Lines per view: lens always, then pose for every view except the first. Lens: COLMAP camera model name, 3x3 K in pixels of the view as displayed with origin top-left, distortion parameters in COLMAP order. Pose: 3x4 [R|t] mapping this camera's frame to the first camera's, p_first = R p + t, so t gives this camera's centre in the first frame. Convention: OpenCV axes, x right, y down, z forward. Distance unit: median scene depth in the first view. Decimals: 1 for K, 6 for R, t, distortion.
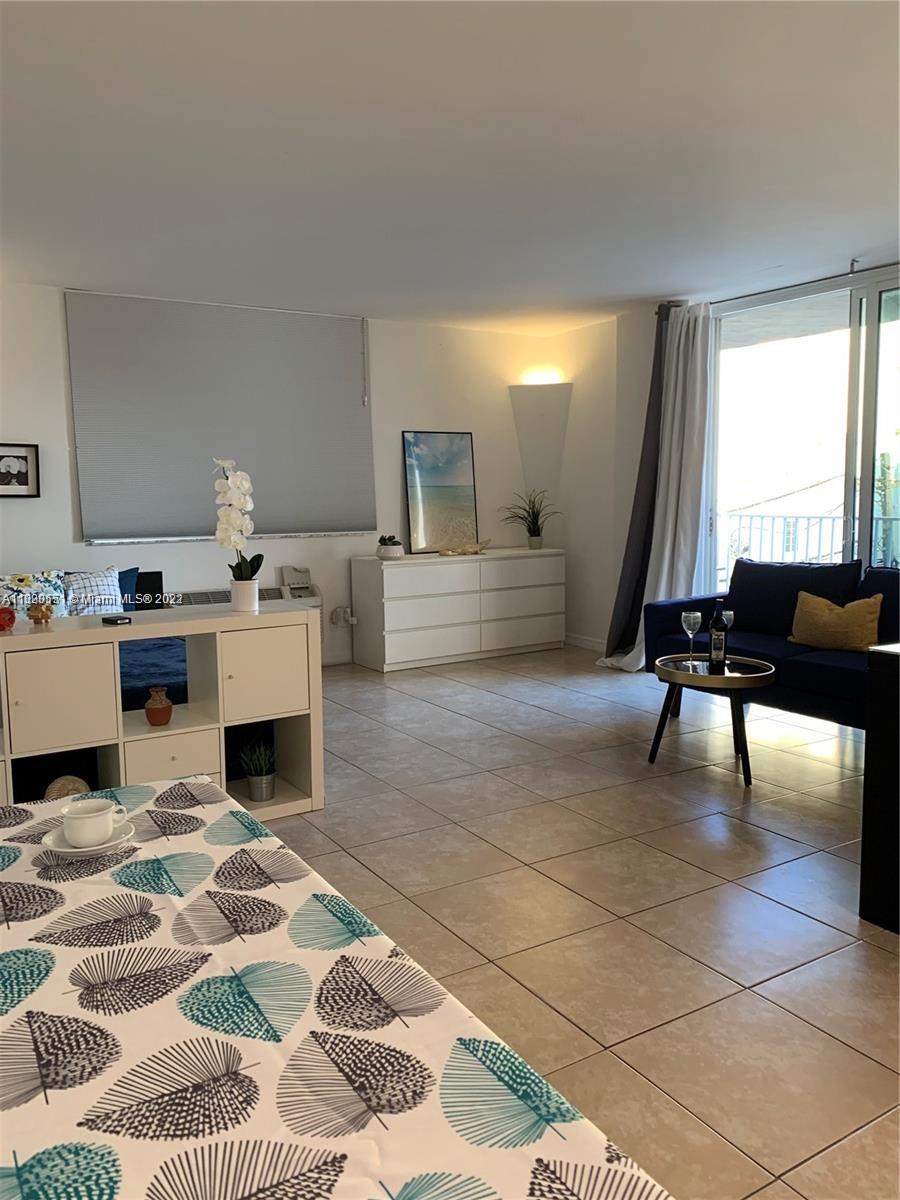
lens RADIAL K [[917.6, 0, 449.7], [0, 917.6, 588.0], [0, 0, 1]] dist [0.044305, -0.050427]
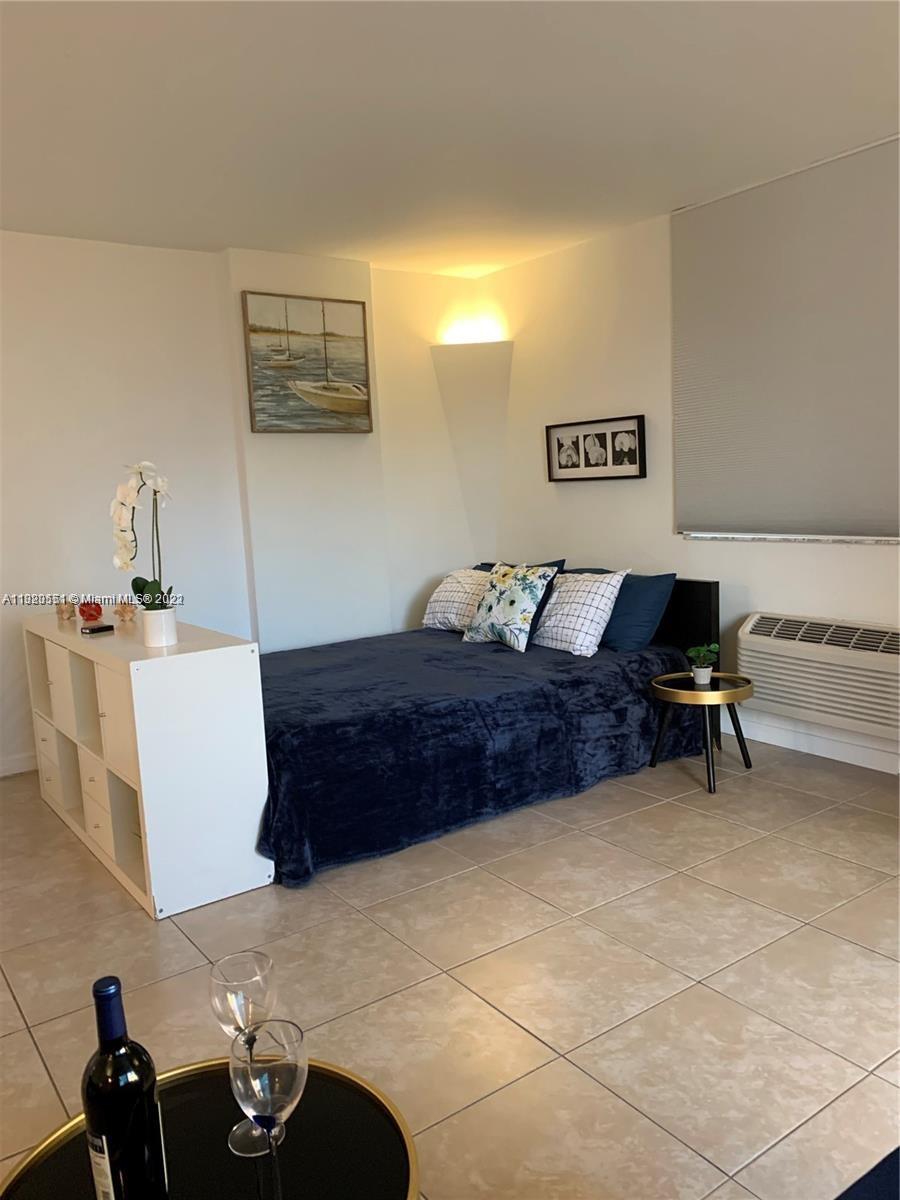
lens RADIAL K [[917.6, 0, 458.9], [0, 917.6, 601.7], [0, 0, 1]] dist [0.044305, -0.050427]
pose [[0.075206, 0.138652, -0.987481, 0.392442], [-0.058338, 0.989202, 0.134451, -0.090569], [0.995460, 0.047496, 0.082483, 0.771940]]
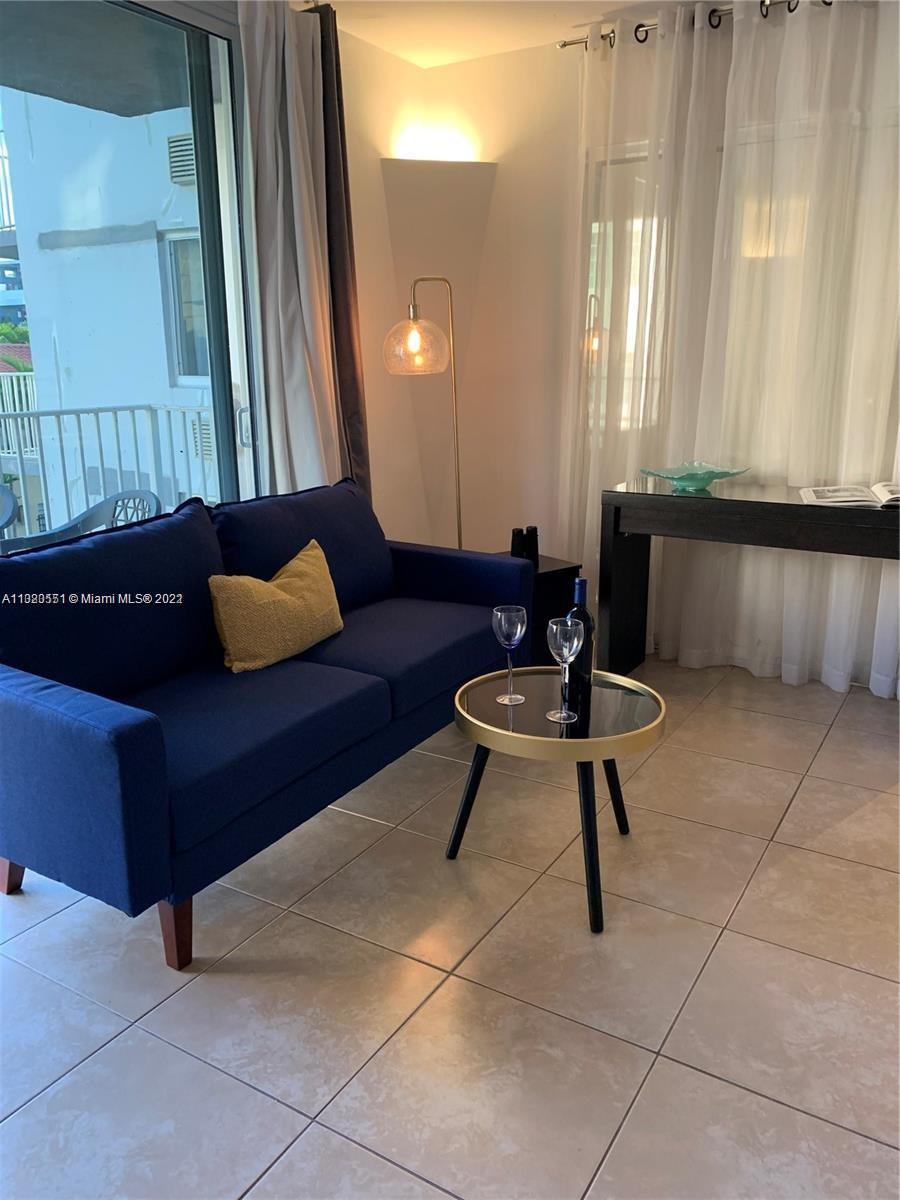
lens RADIAL K [[917.6, 0, 450.0], [0, 917.6, 610.3], [0, 0, 1]] dist [0.044305, -0.050427]
pose [[-0.458463, -0.225350, 0.859668, -0.102330], [0.100418, 0.947987, 0.302054, -0.101260], [-0.883022, 0.224807, -0.411988, 0.939088]]
